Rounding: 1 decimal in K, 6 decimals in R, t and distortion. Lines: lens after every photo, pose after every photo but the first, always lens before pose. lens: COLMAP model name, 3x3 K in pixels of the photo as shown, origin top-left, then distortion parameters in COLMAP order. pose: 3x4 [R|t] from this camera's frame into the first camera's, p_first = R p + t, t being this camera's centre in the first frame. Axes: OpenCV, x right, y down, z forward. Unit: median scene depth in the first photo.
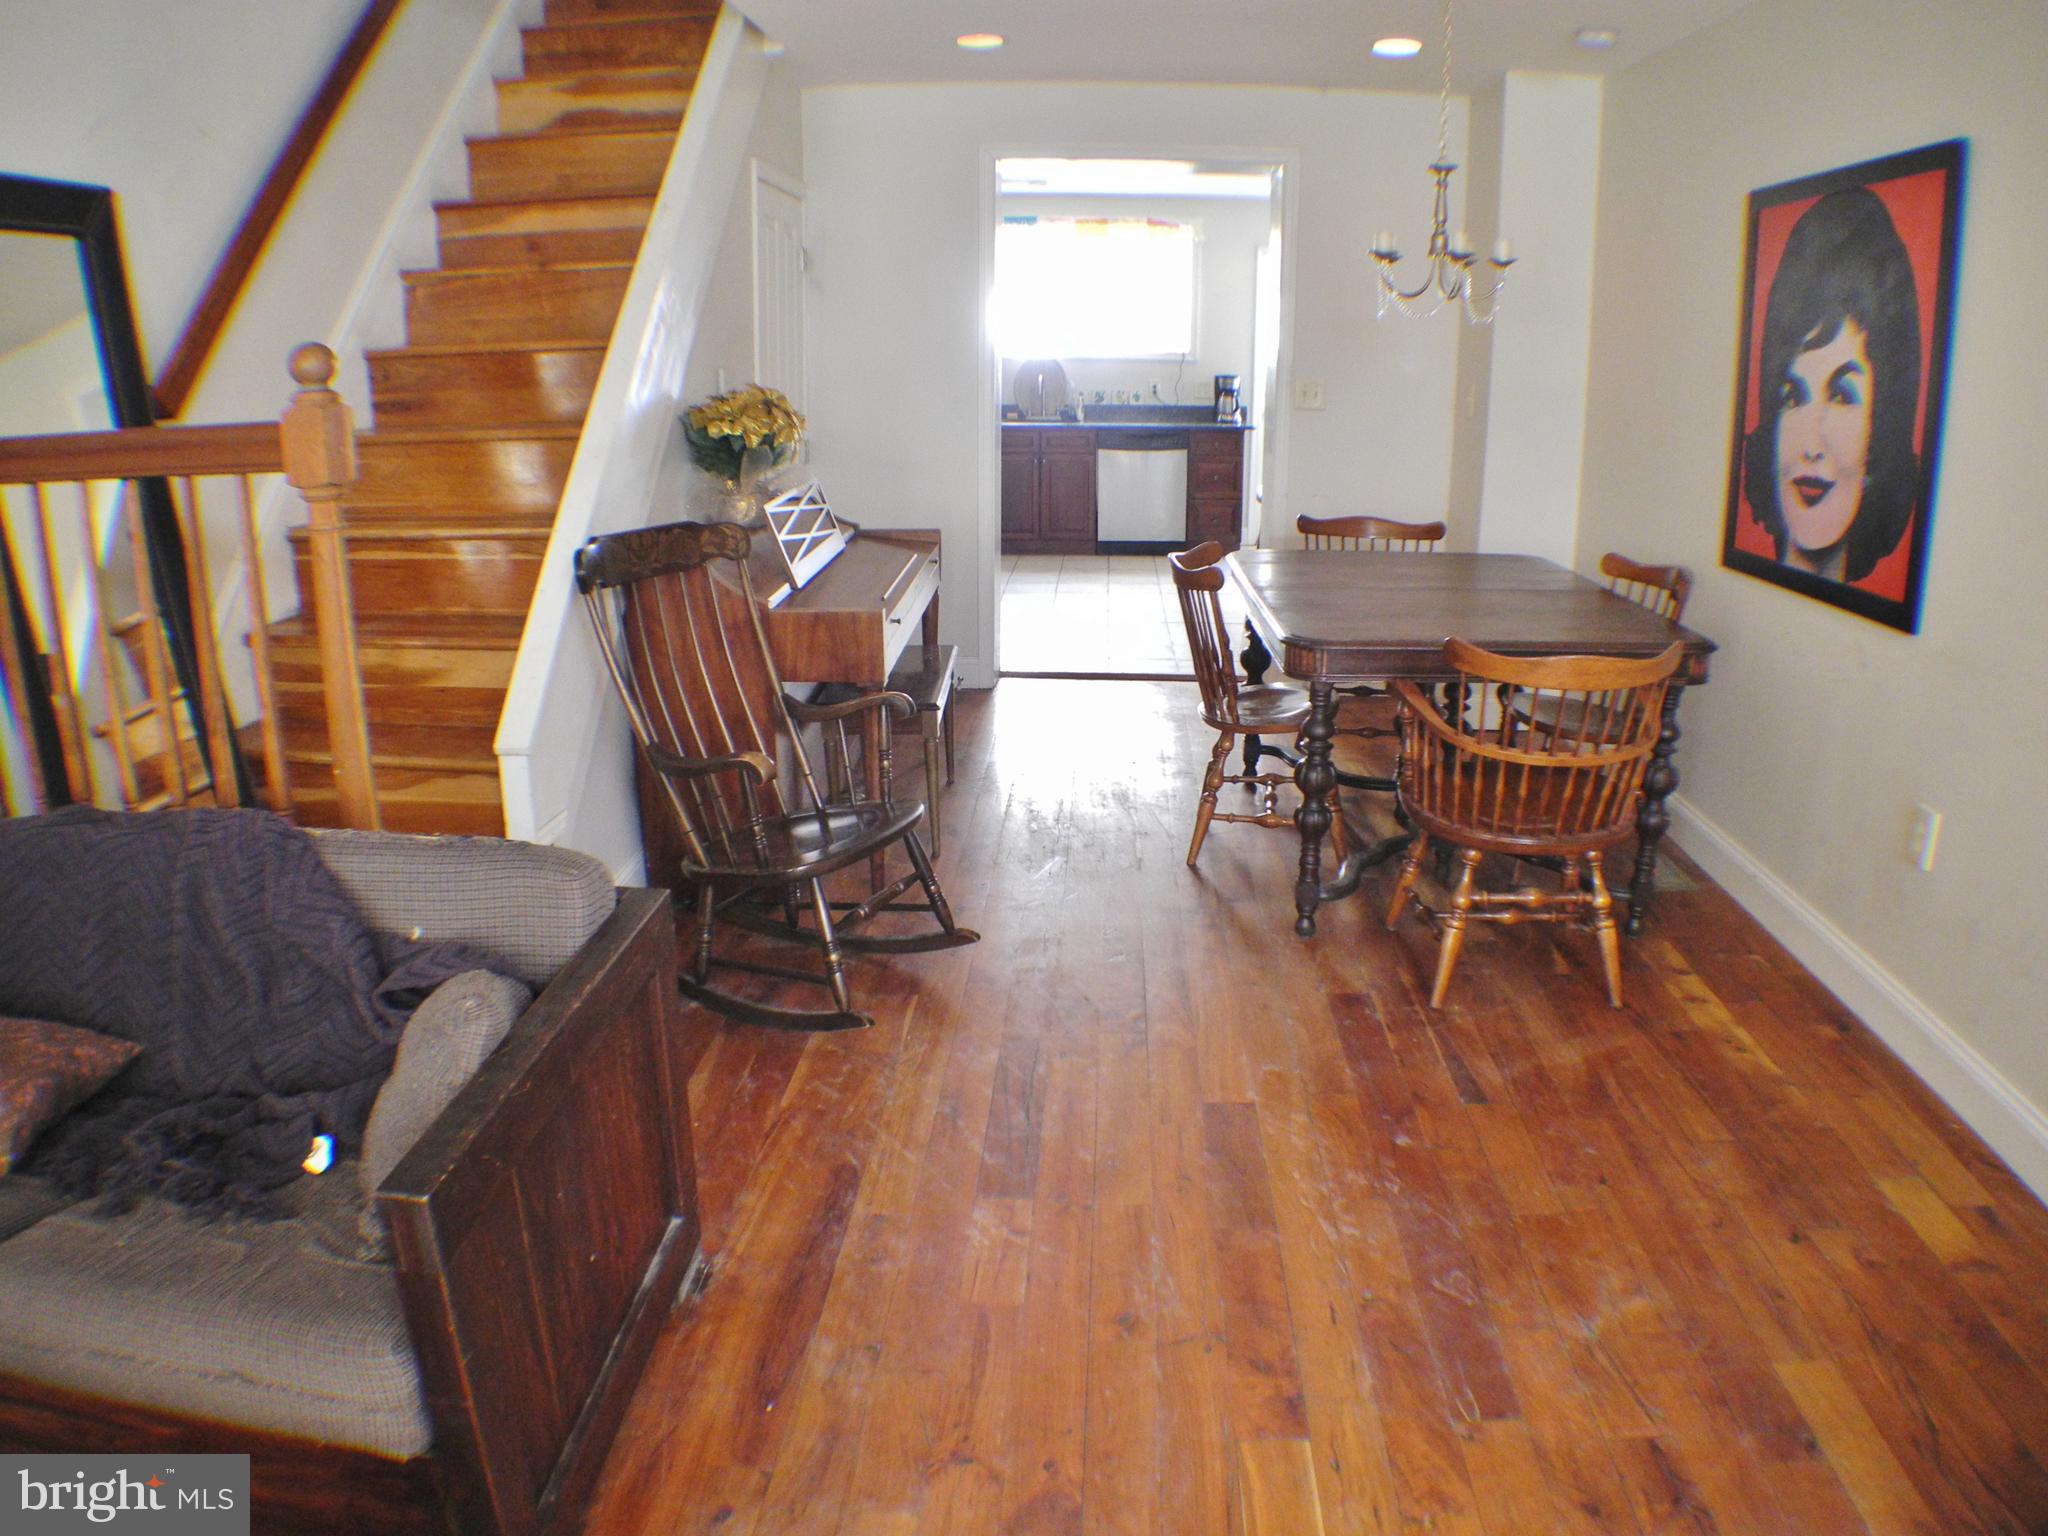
lens RADIAL K [[1410.4, 0, 1024.0], [0, 1410.4, 768.0], [0, 0, 1]] dist [-0.221737, 0.068202]
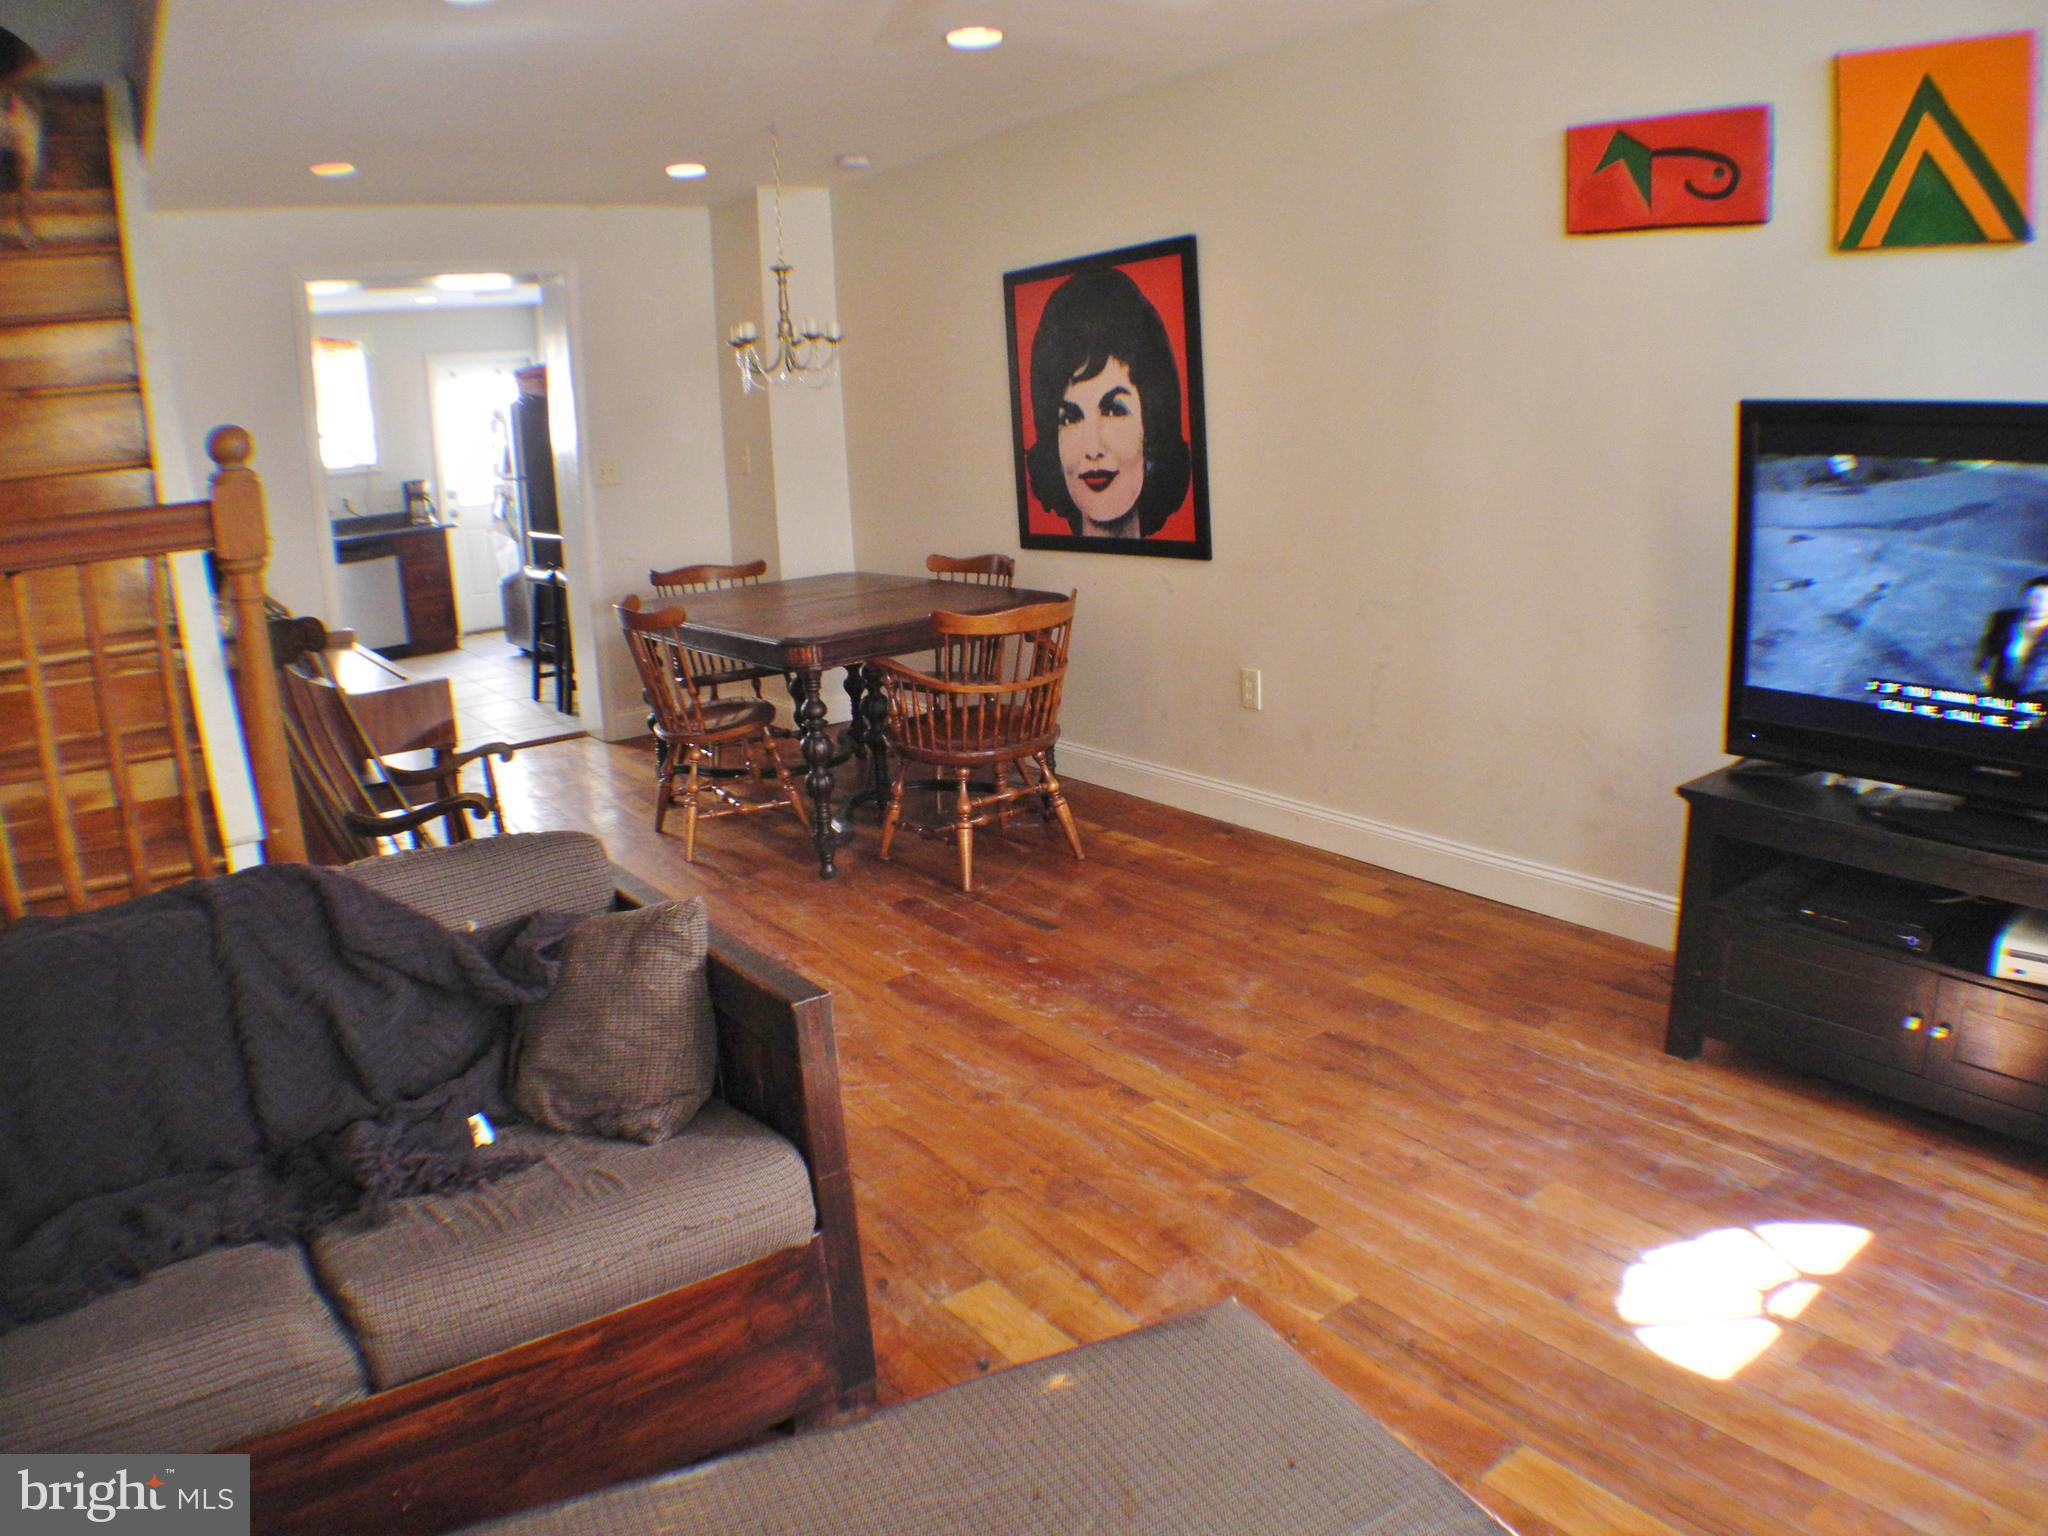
lens RADIAL K [[1405.9, 0, 1021.9], [0, 1405.9, 711.2], [0, 0, 1]] dist [-0.239041, 0.075752]
pose [[0.771391, -0.165040, 0.614587, -0.434897], [0.230331, 0.972713, -0.027886, 0.053873], [-0.593214, 0.163070, 0.788356, -0.105486]]
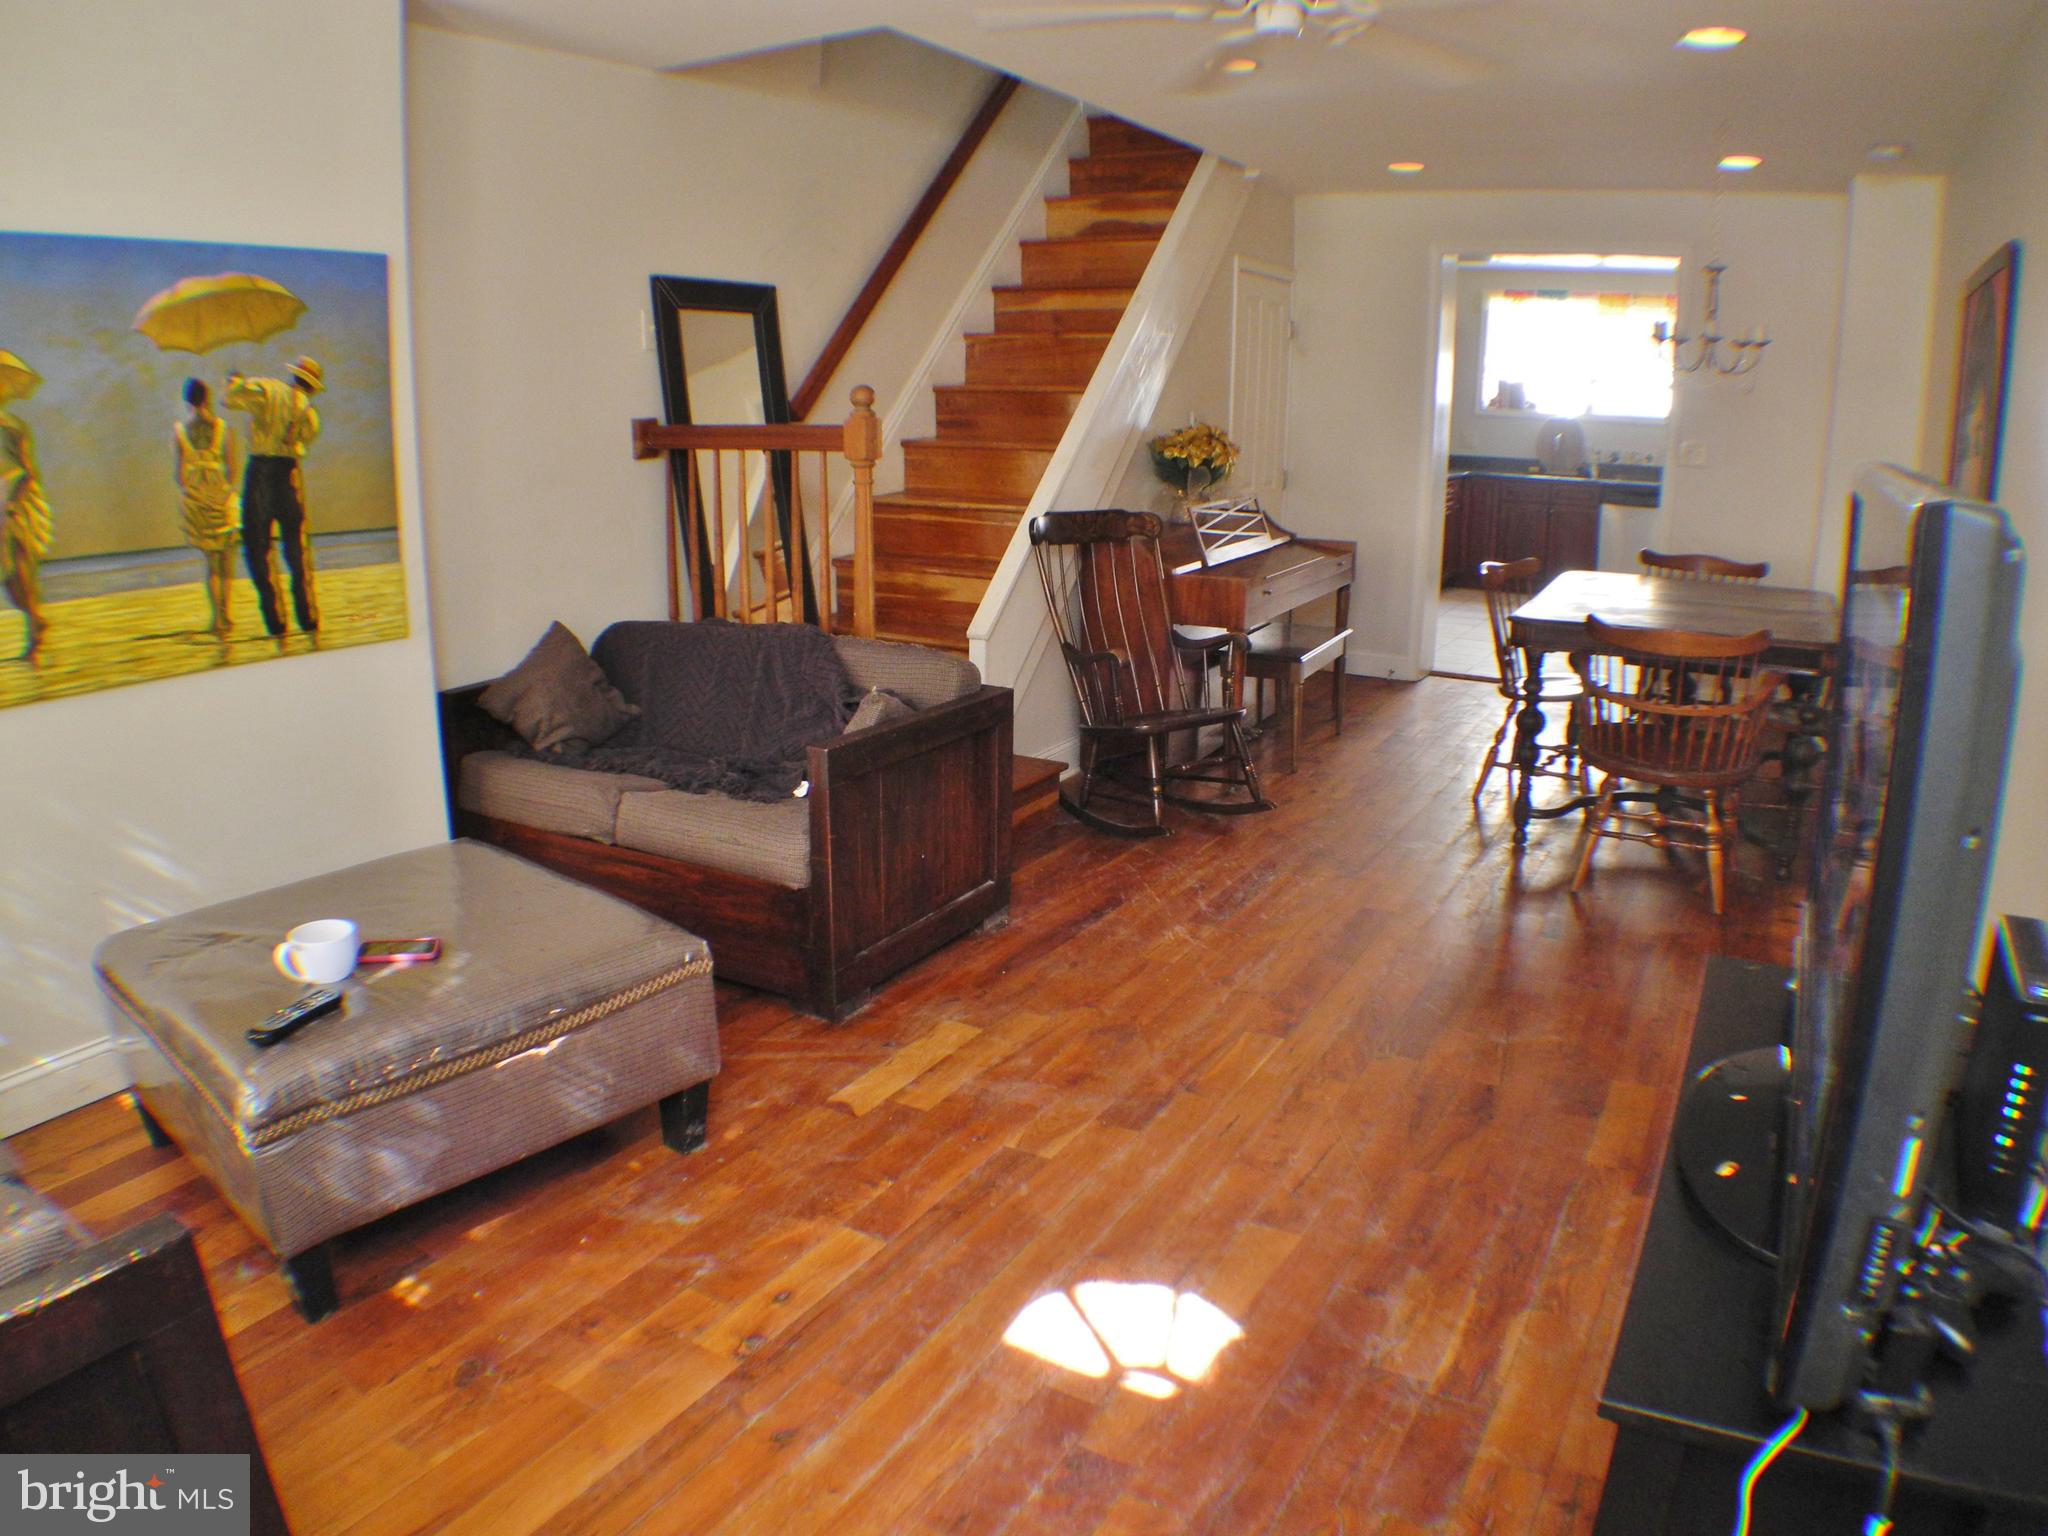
lens RADIAL K [[1410.4, 0, 1024.0], [0, 1410.4, 768.0], [0, 0, 1]] dist [-0.221737, 0.068202]
pose [[0.896687, 0.115212, -0.427409, 0.357107], [-0.129585, 0.991558, -0.004580, 0.125058], [0.423273, 0.059493, 0.904047, -0.416722]]
